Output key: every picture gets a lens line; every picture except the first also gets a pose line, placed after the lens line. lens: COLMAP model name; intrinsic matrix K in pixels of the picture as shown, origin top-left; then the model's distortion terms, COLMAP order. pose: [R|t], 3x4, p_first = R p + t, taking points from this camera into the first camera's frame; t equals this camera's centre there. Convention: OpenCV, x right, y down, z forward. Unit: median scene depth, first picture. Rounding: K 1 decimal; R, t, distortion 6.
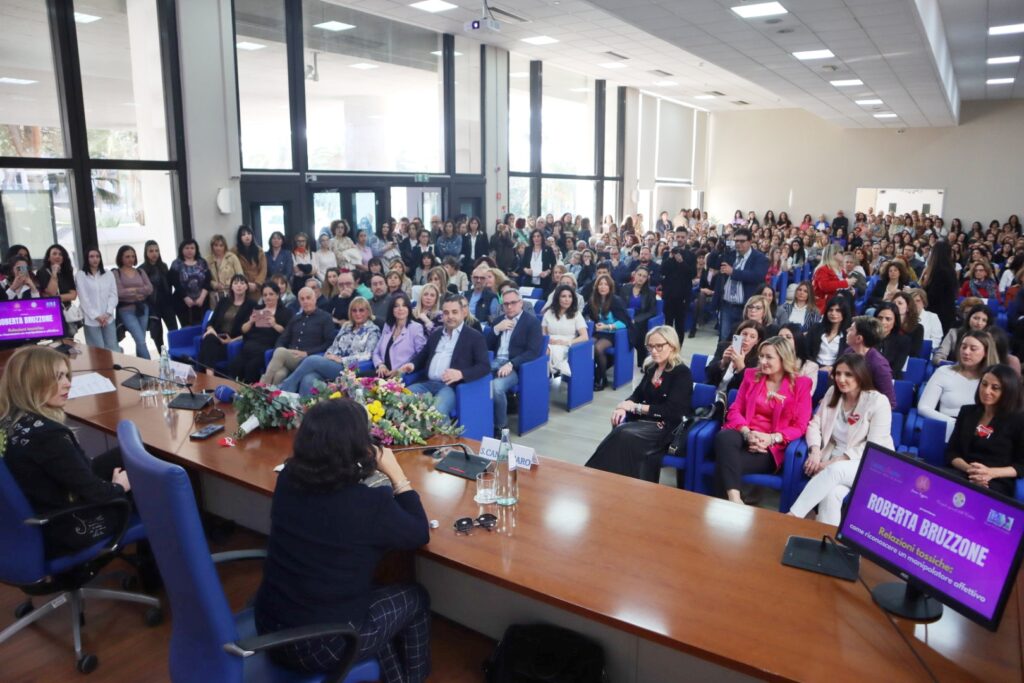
lens RADIAL K [[751.4, 0, 512.0], [0, 751.4, 341.5], [0, 0, 1]] dist [-0.029414, 0.001785]
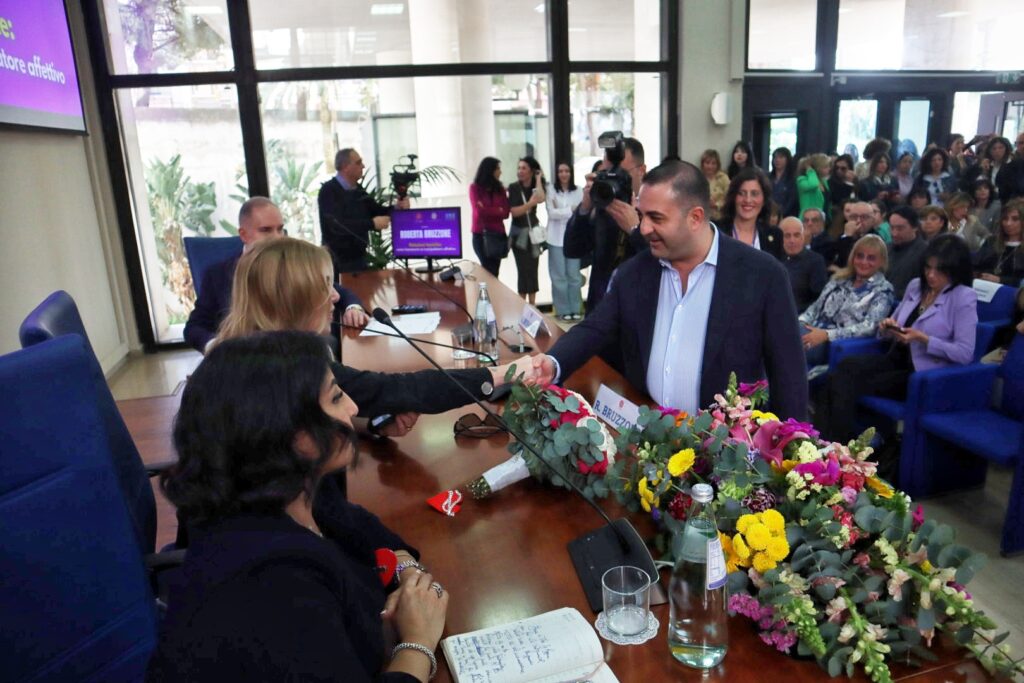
lens RADIAL K [[700.8, 0, 512.0], [0, 700.8, 341.5], [0, 0, 1]] dist [-0.137386, 0.091269]
pose [[0.745081, 0.155023, -0.648708, -0.030750], [-0.095315, 0.987379, 0.126480, -0.010138], [0.660128, -0.032406, 0.750454, 0.269761]]
